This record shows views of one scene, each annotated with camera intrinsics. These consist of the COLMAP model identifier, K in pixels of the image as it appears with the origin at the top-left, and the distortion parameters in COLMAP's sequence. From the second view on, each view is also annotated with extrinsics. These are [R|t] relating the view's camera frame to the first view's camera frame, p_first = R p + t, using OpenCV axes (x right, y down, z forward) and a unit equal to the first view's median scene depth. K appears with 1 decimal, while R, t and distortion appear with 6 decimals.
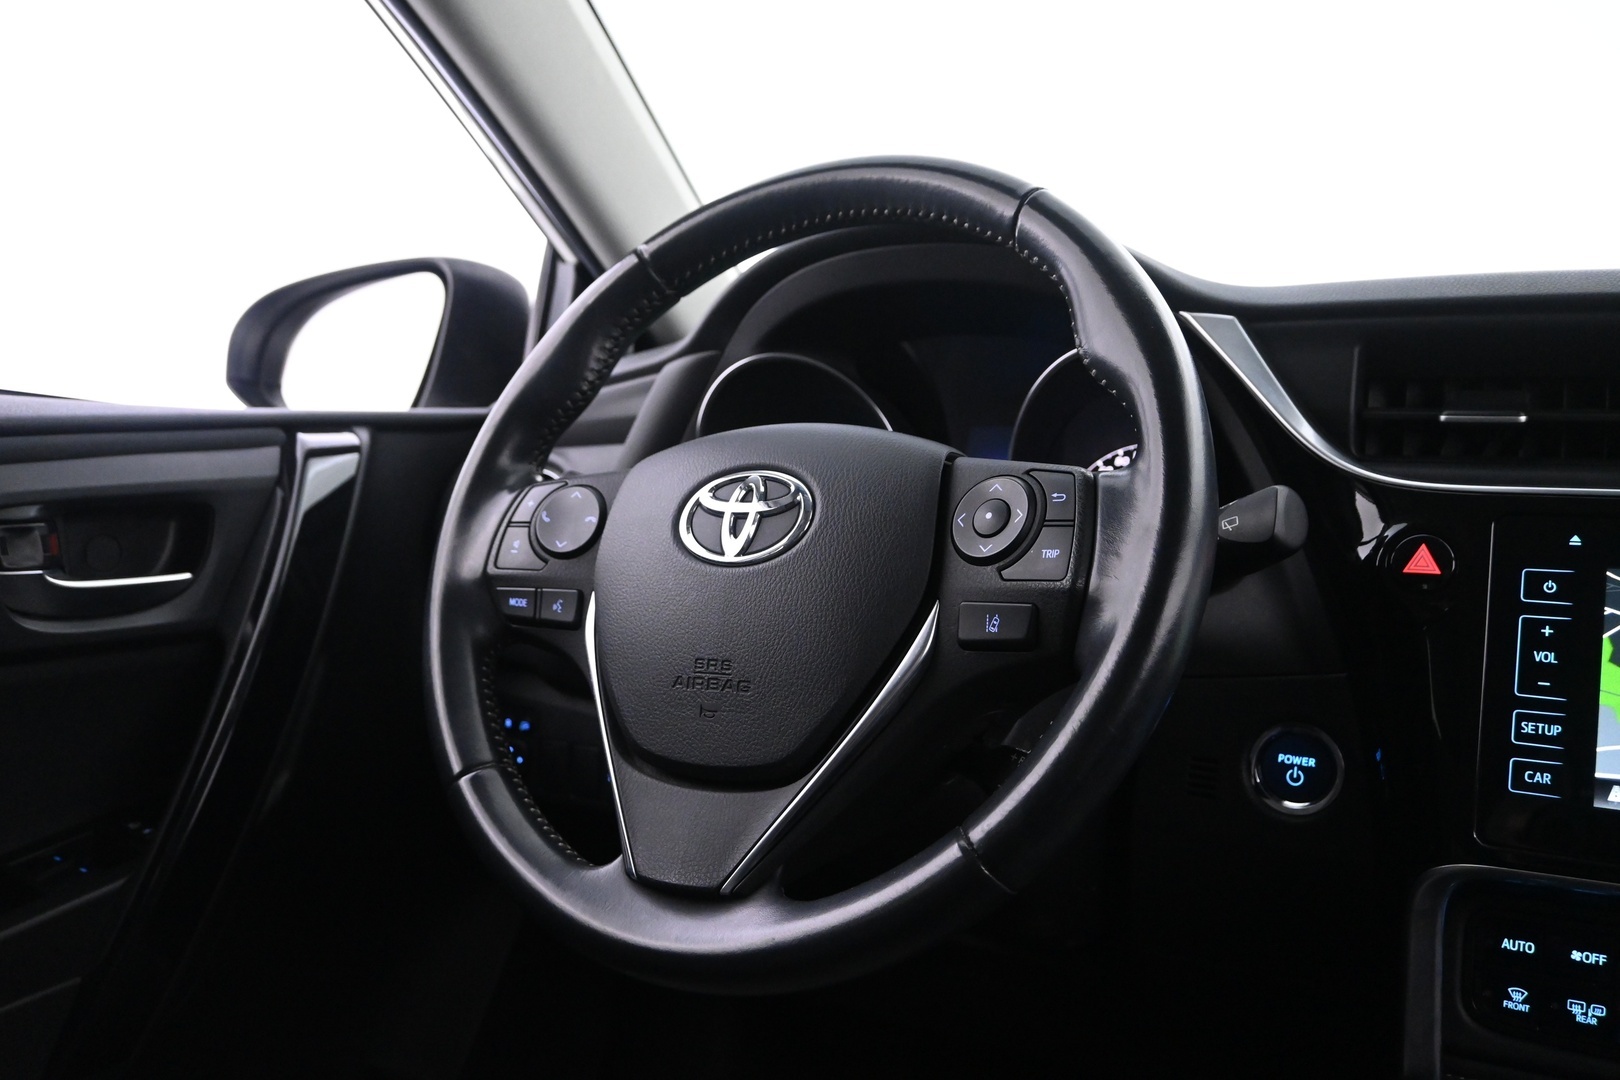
lens RADIAL K [[1322.0, 0, 808.8], [0, 1322.0, 538.9], [0, 0, 1]] dist [-0.018478, 0.001264]
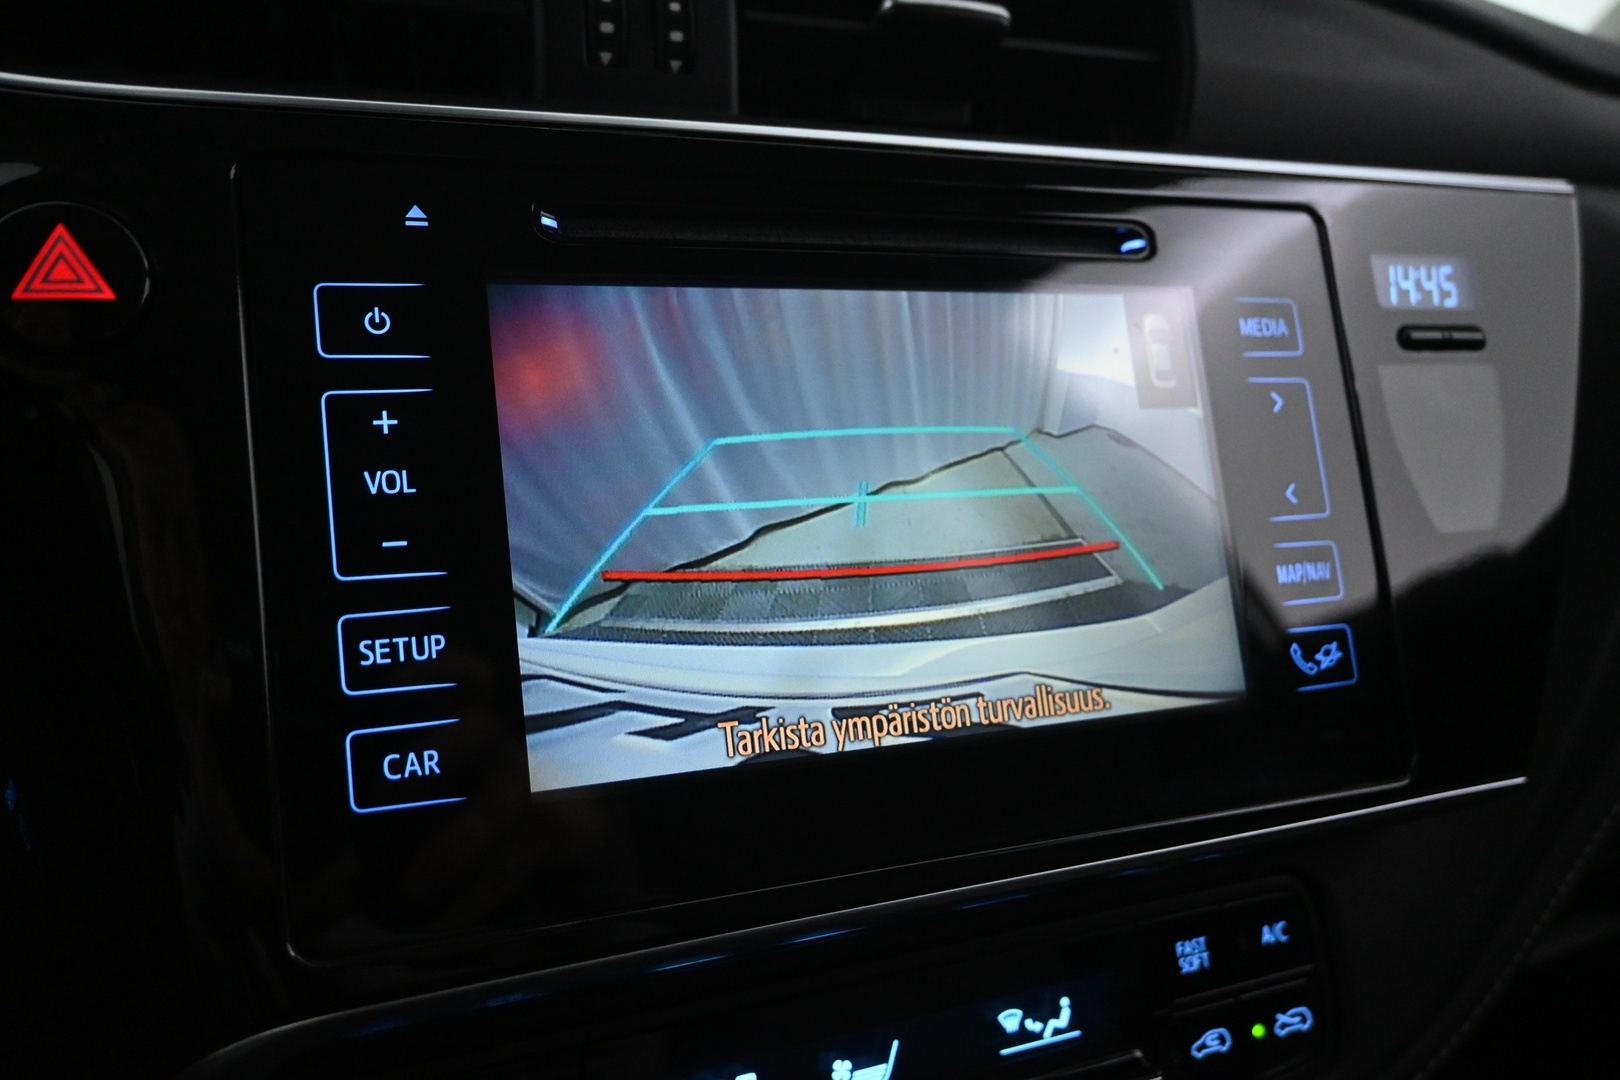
lens RADIAL K [[1335.8, 0, 814.9], [0, 1335.8, 544.0], [0, 0, 1]] dist [-0.012409, 0.004602]
pose [[0.594258, -0.113904, 0.796168, 0.293781], [0.085919, 0.993247, 0.077969, 0.087553], [-0.799672, 0.022072, 0.600031, 0.626849]]
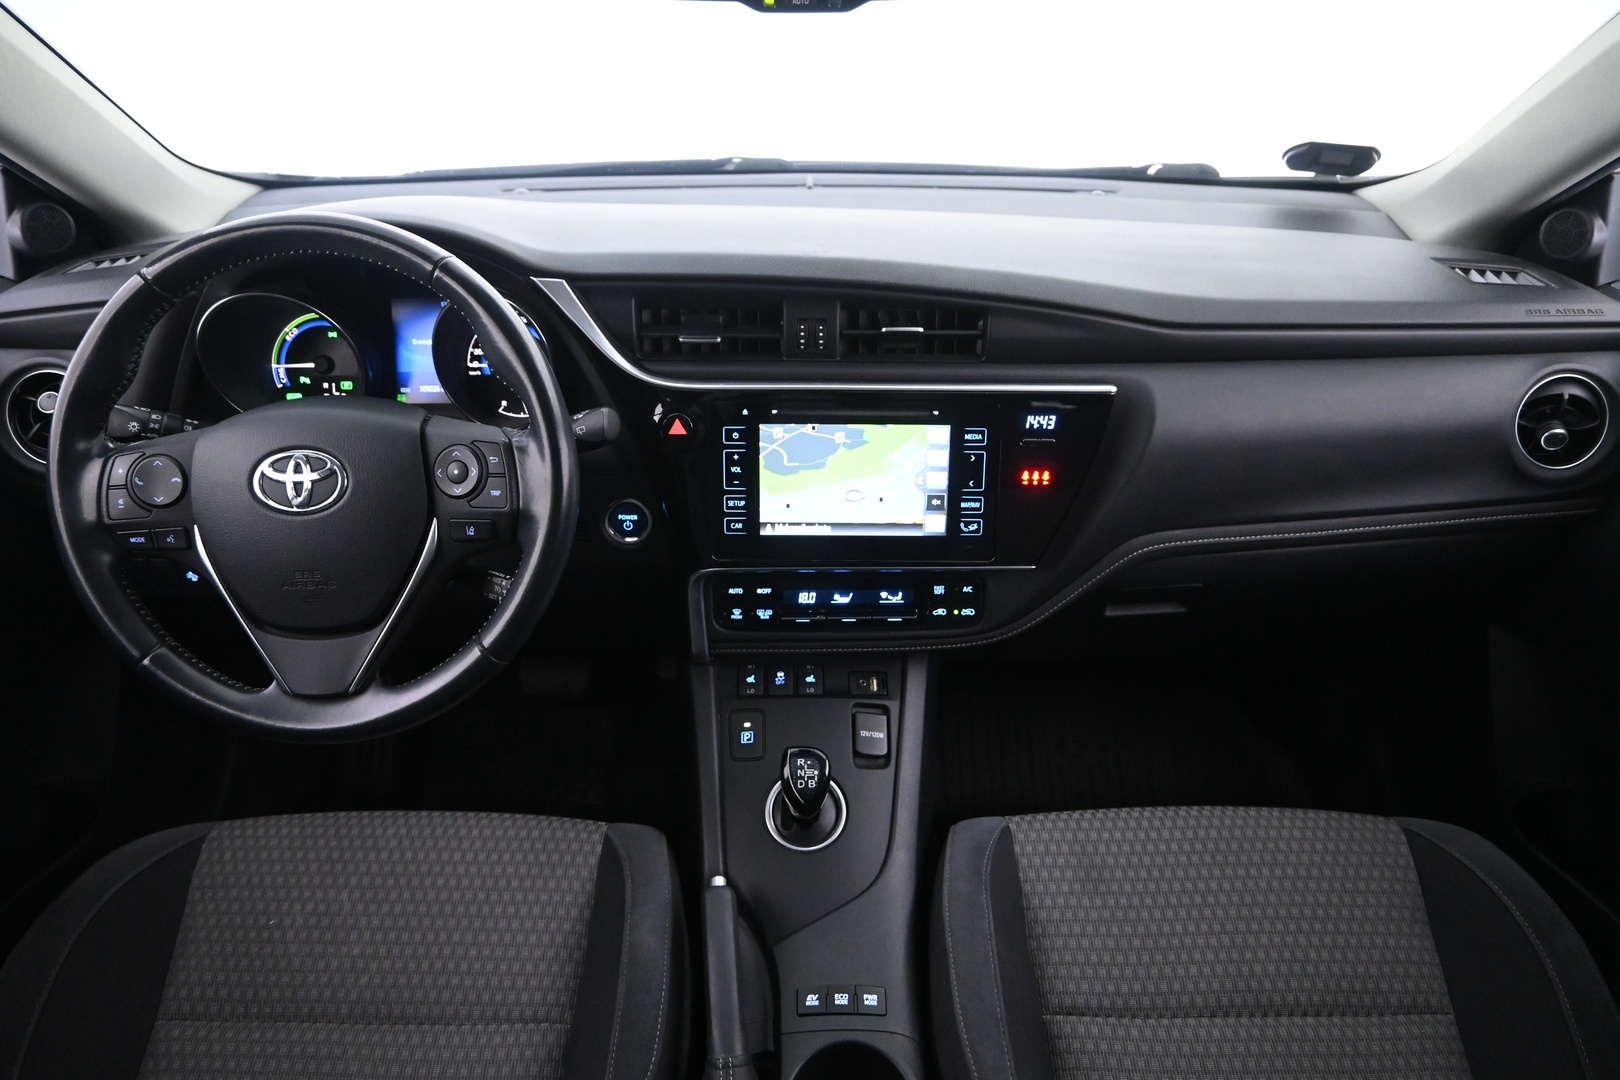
lens RADIAL K [[1108.8, 0, 811.1], [0, 1108.8, 540.0], [0, 0, 1]] dist [0.004717, 0.006665]
pose [[0.861877, -0.252330, 0.439884, -0.135711], [0.042362, 0.900212, 0.433386, -0.561900], [-0.505345, -0.354891, 0.786562, -0.475833]]
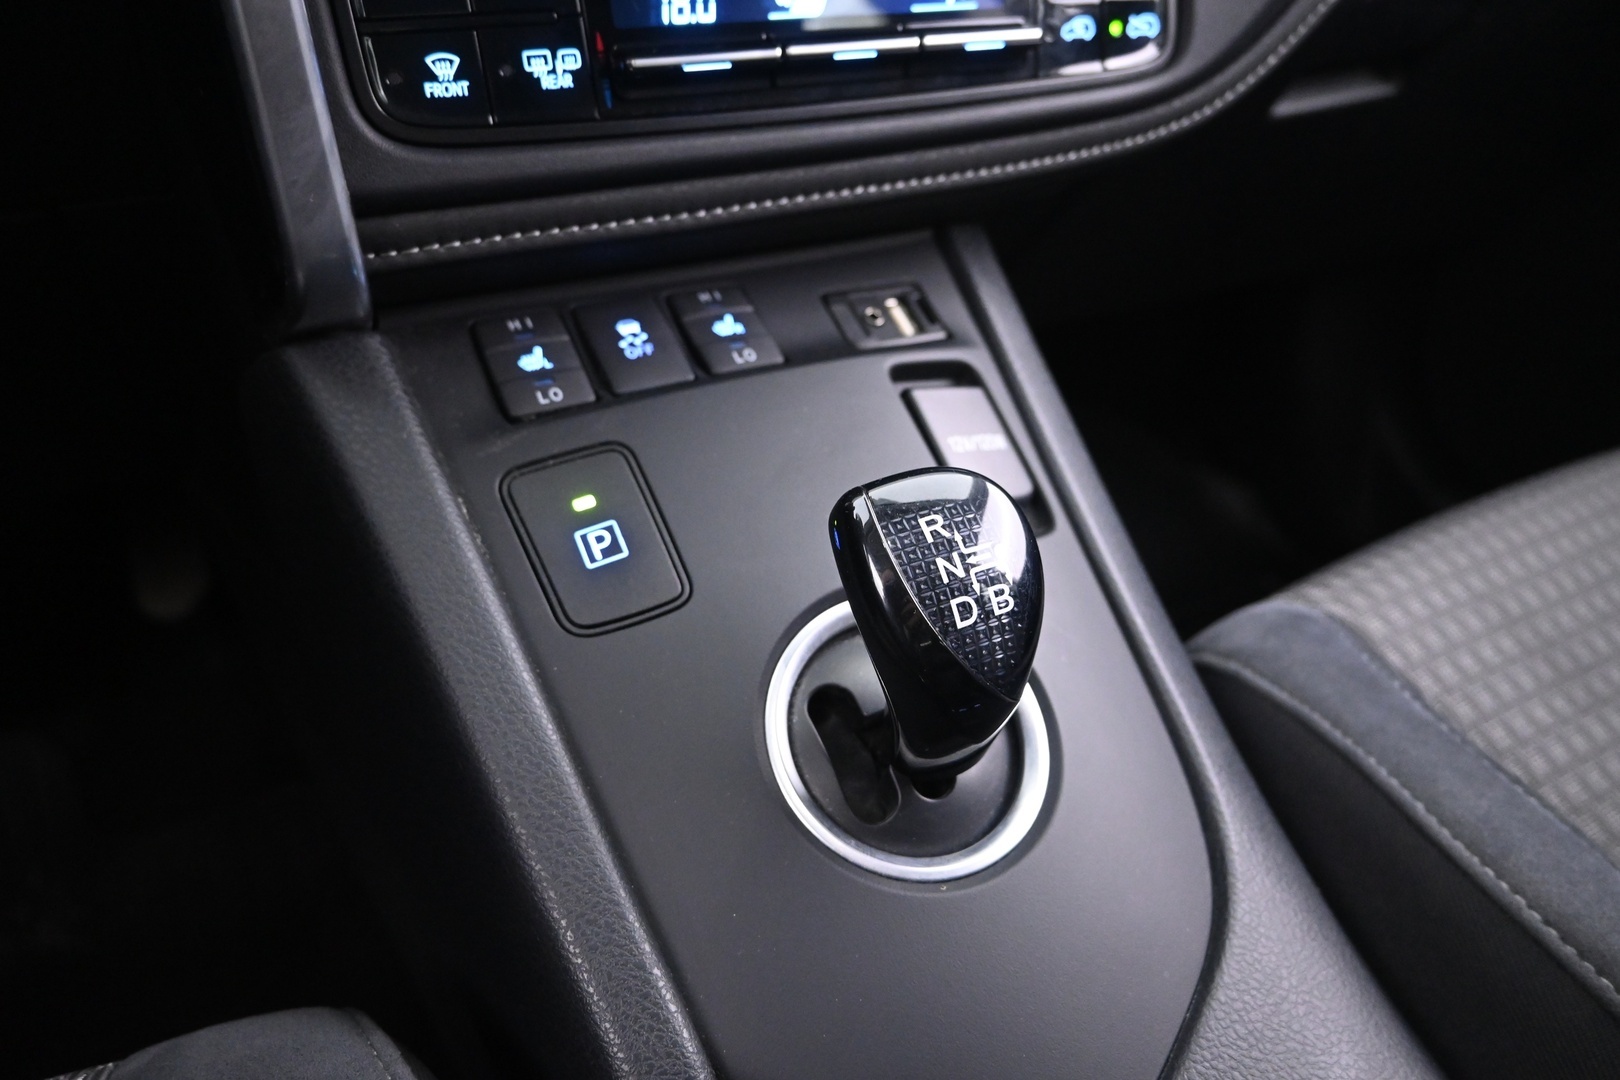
lens RADIAL K [[1108.8, 0, 810.5], [0, 1108.8, 543.4], [0, 0, 1]] dist [0.004717, 0.006665]
pose [[0.522009, -0.450186, 0.724457, 0.199776], [0.046762, 0.863193, 0.502704, 0.298628], [-0.851657, -0.228539, 0.471646, 0.618041]]
